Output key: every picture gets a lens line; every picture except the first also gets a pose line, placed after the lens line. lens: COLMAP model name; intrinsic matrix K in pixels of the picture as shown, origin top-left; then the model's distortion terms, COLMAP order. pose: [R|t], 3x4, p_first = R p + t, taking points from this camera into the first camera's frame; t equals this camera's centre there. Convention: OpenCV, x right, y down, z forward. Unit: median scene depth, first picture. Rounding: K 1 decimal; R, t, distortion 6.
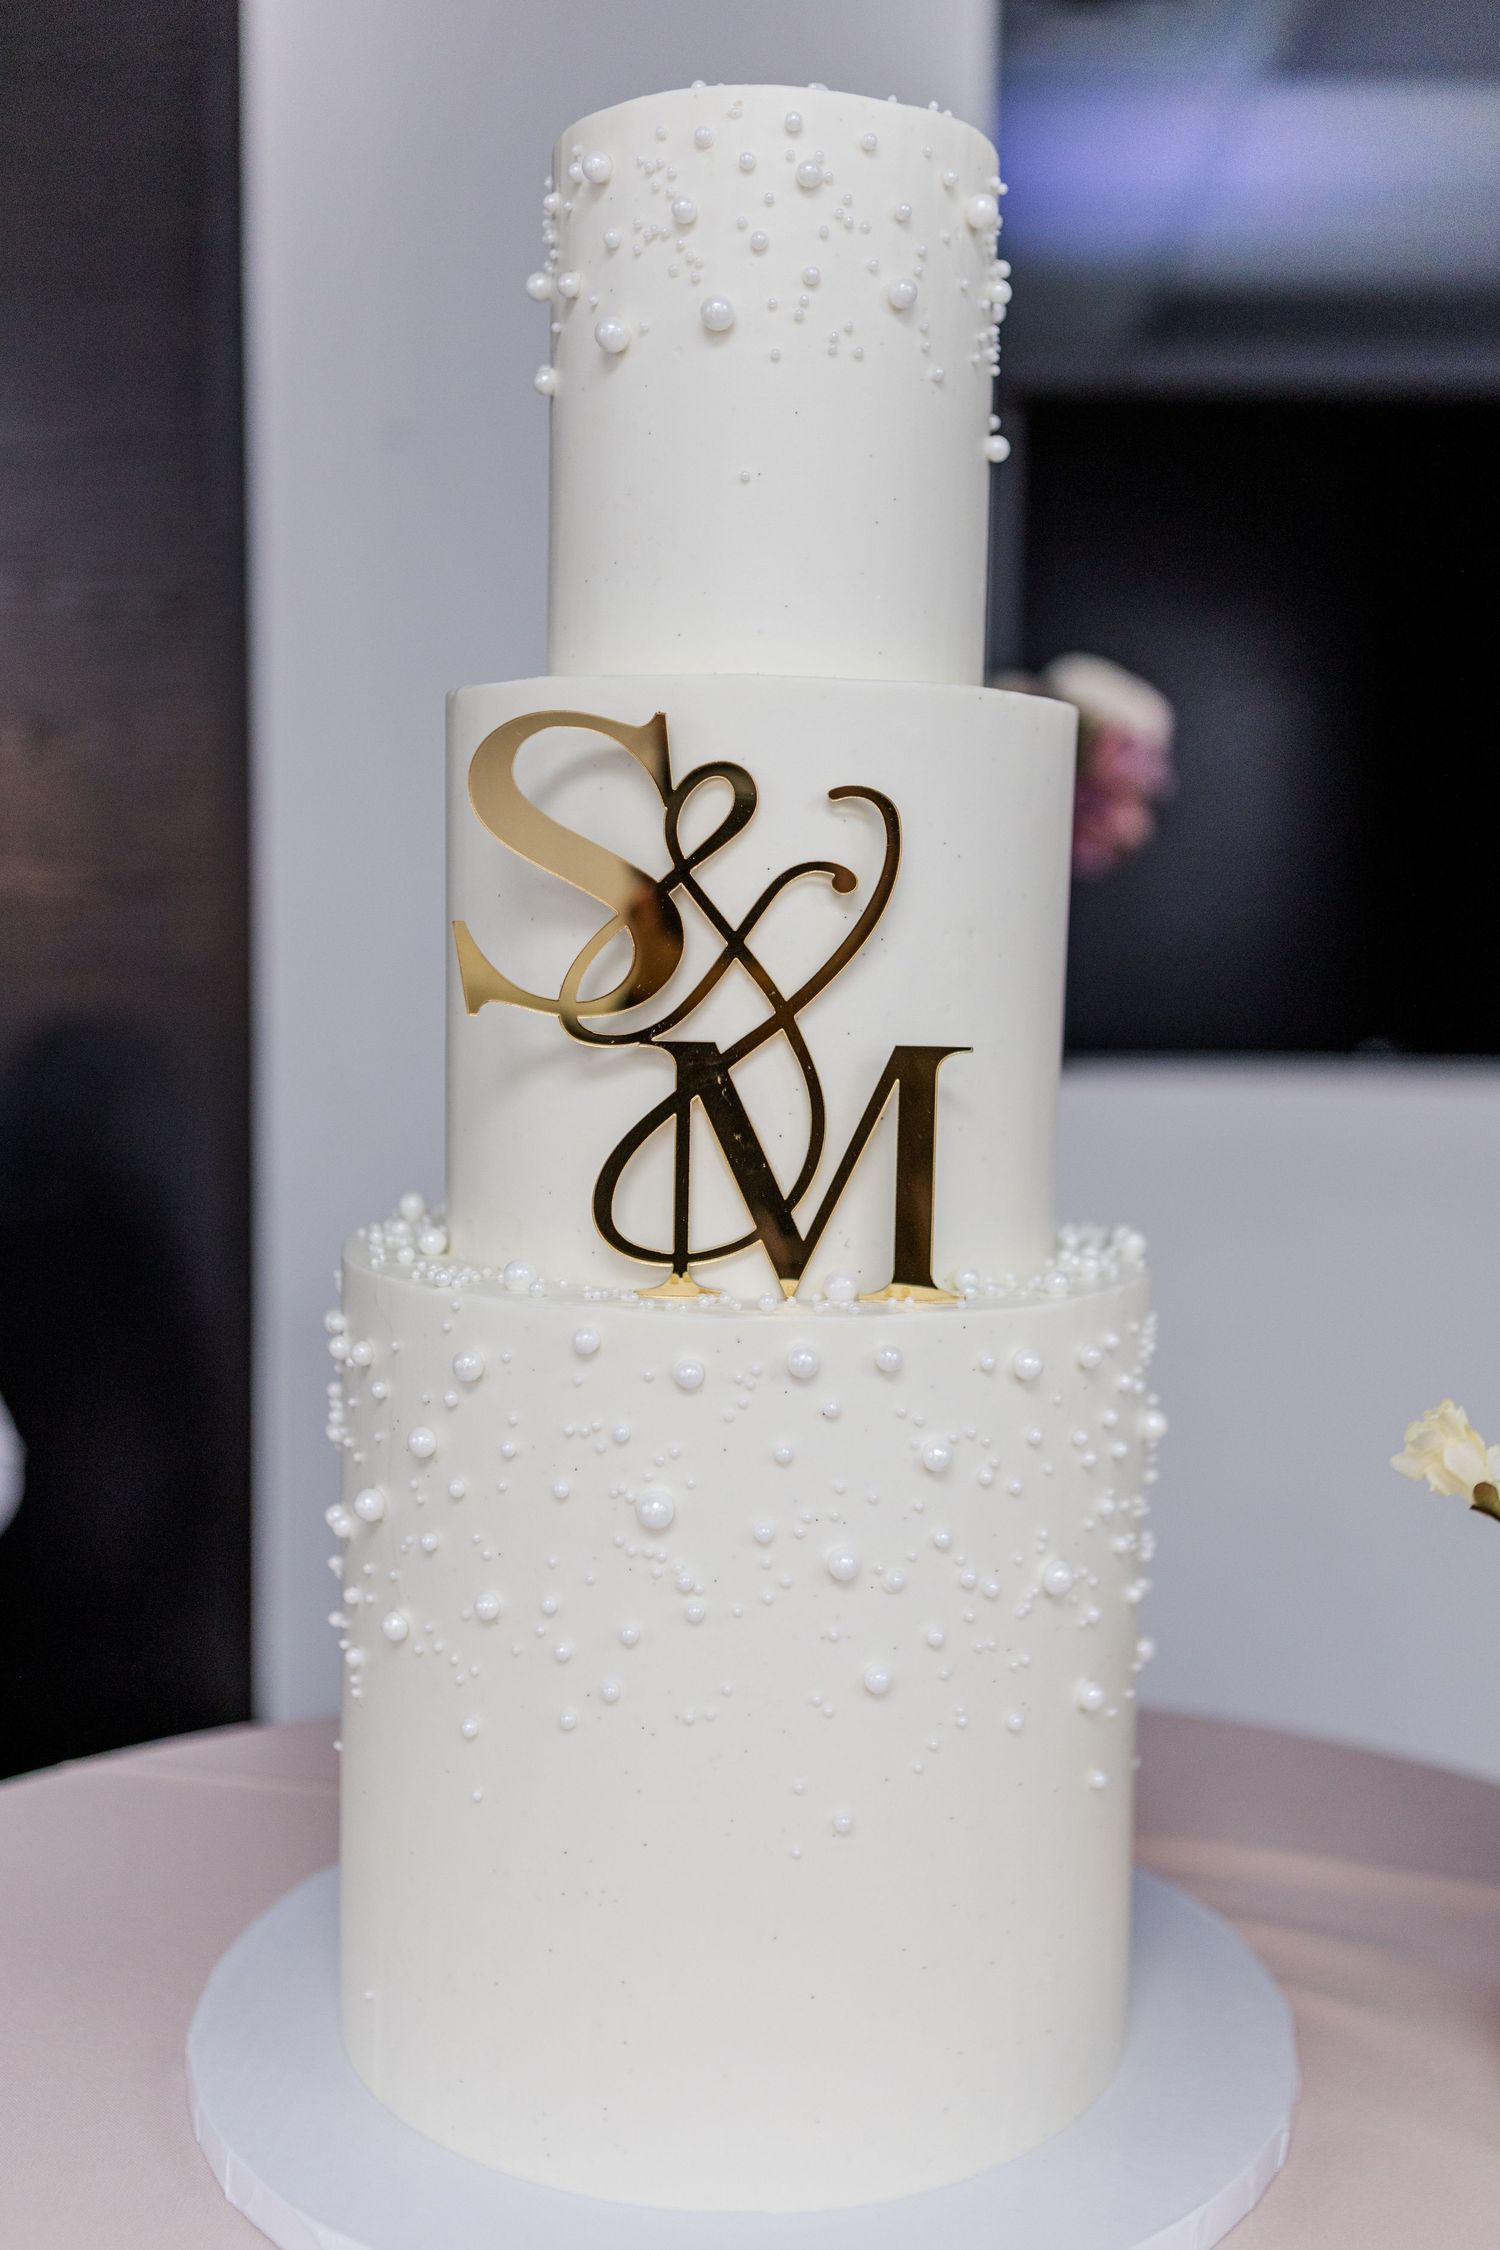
lens RADIAL K [[4562.2, 0, 756.7], [0, 4562.2, 1131.9], [0, 0, 1]] dist [-0.665263, 0.000000]
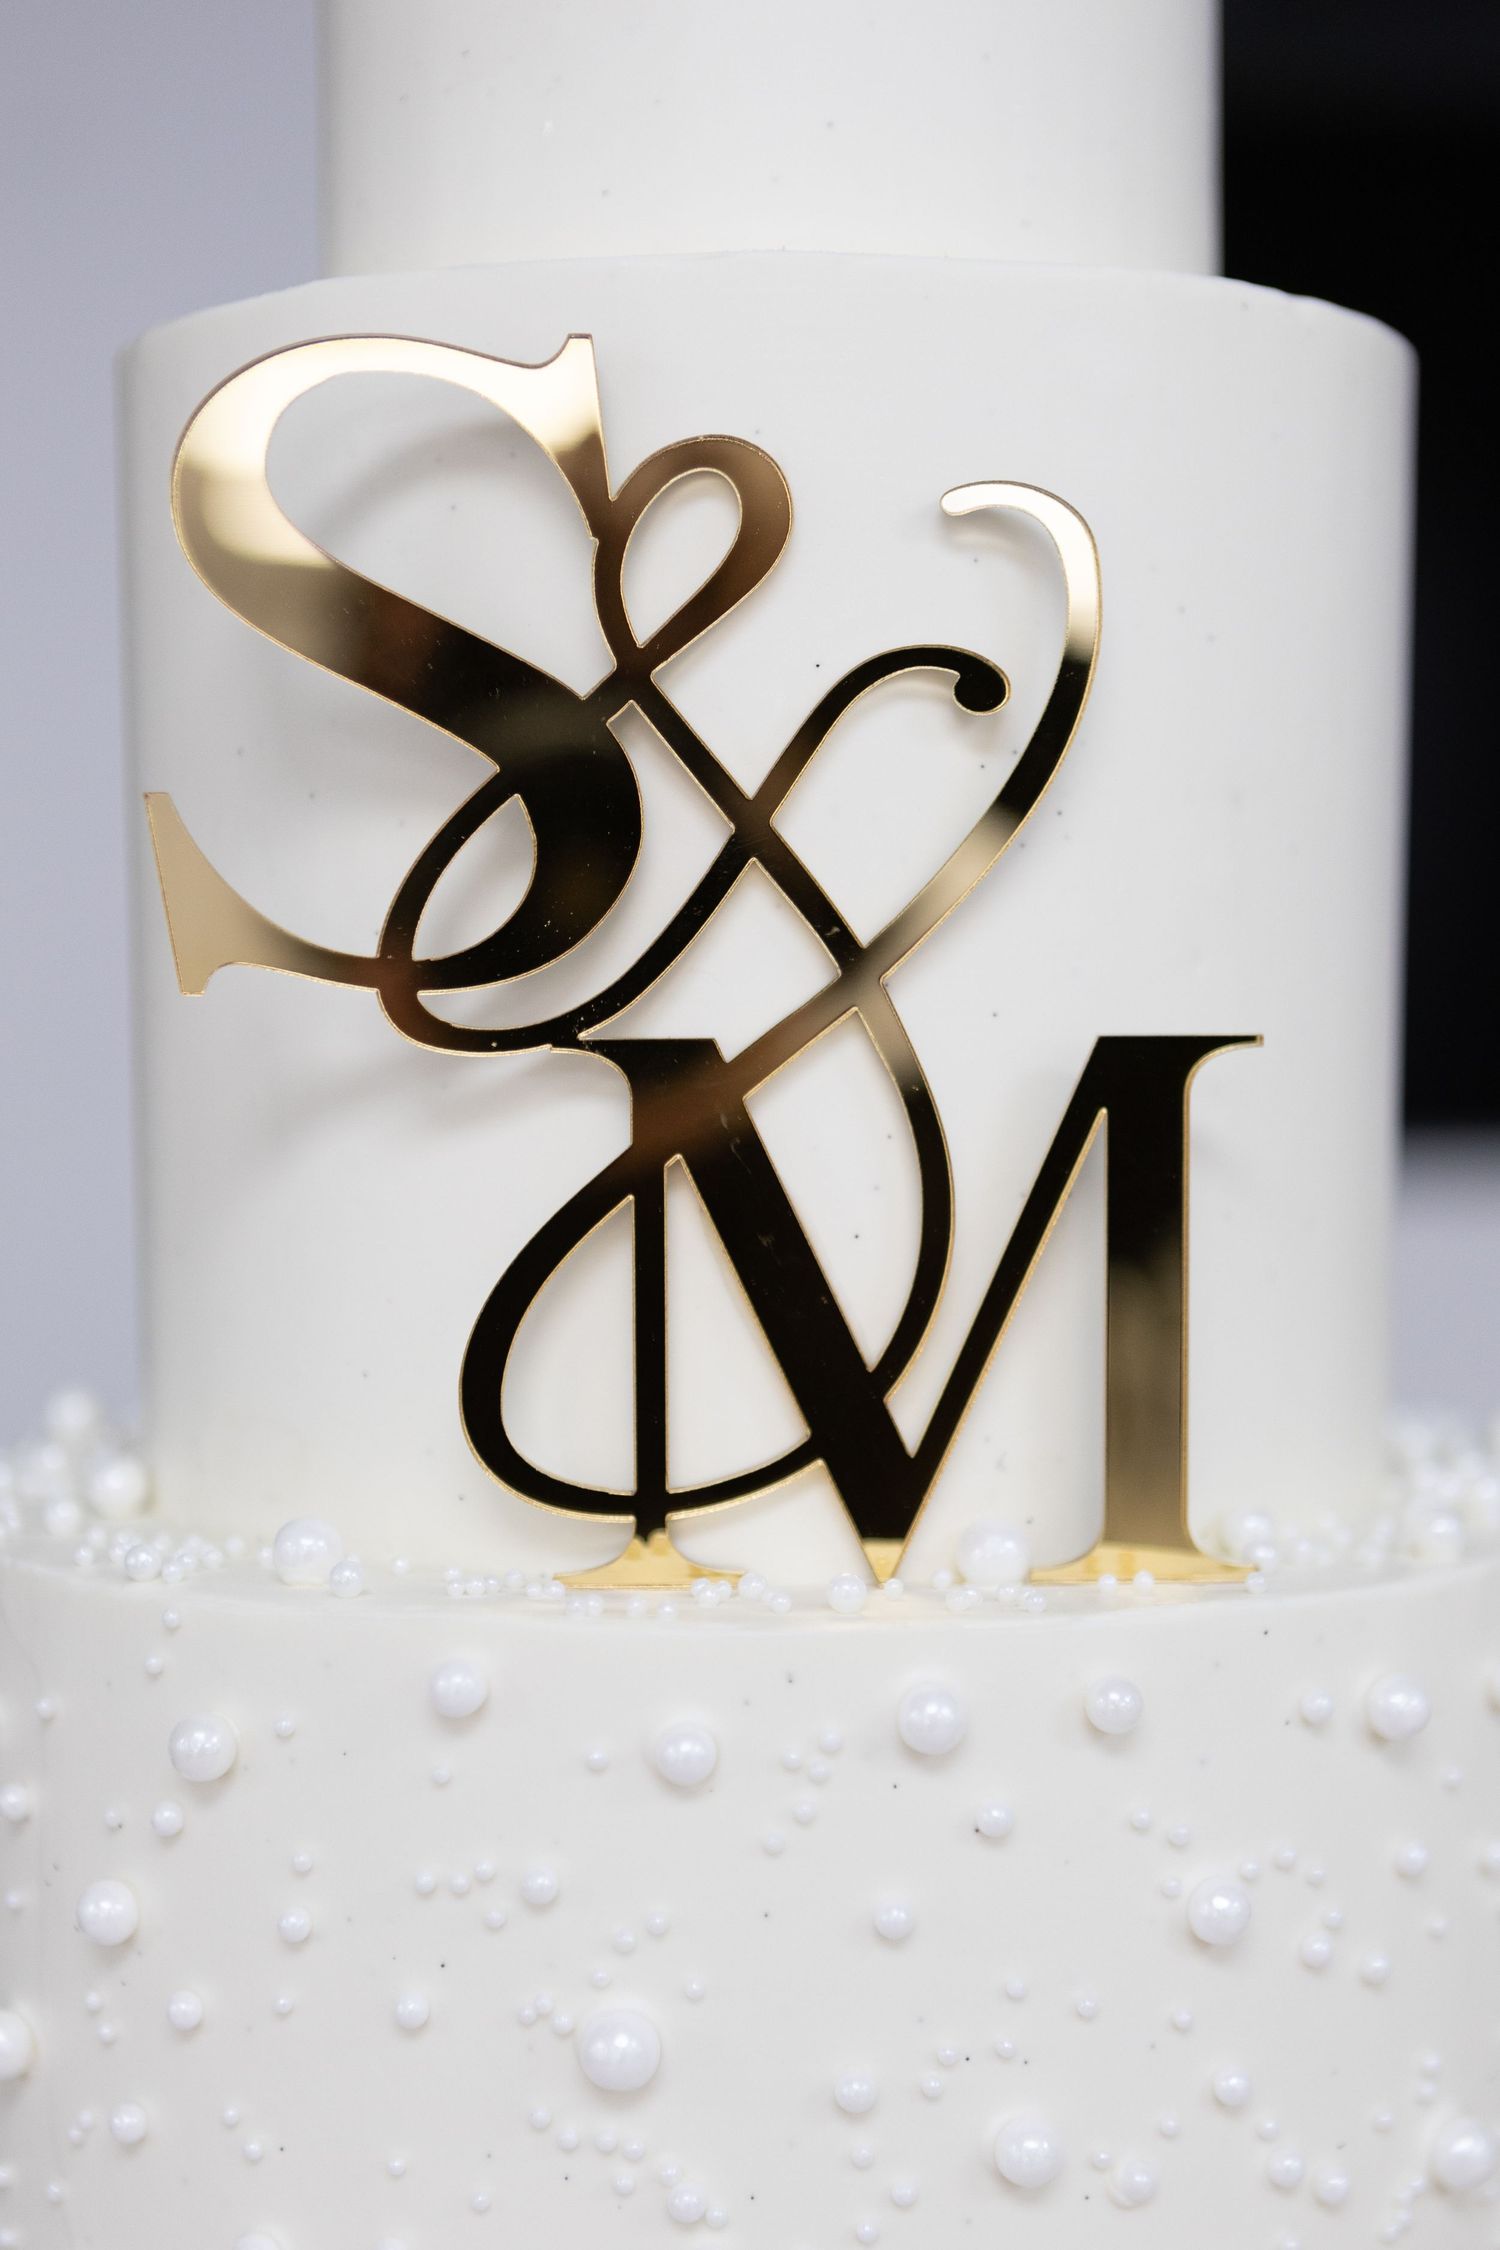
lens RADIAL K [[6045.2, 0, 749.7], [0, 6045.2, 1124.1], [0, 0, 1]] dist [-0.315084, 0.000000]
pose [[0.998971, -0.027956, 0.035720, -0.027746], [0.029291, 0.998870, -0.037416, 0.012281], [-0.034633, 0.038424, 0.998661, 0.380448]]
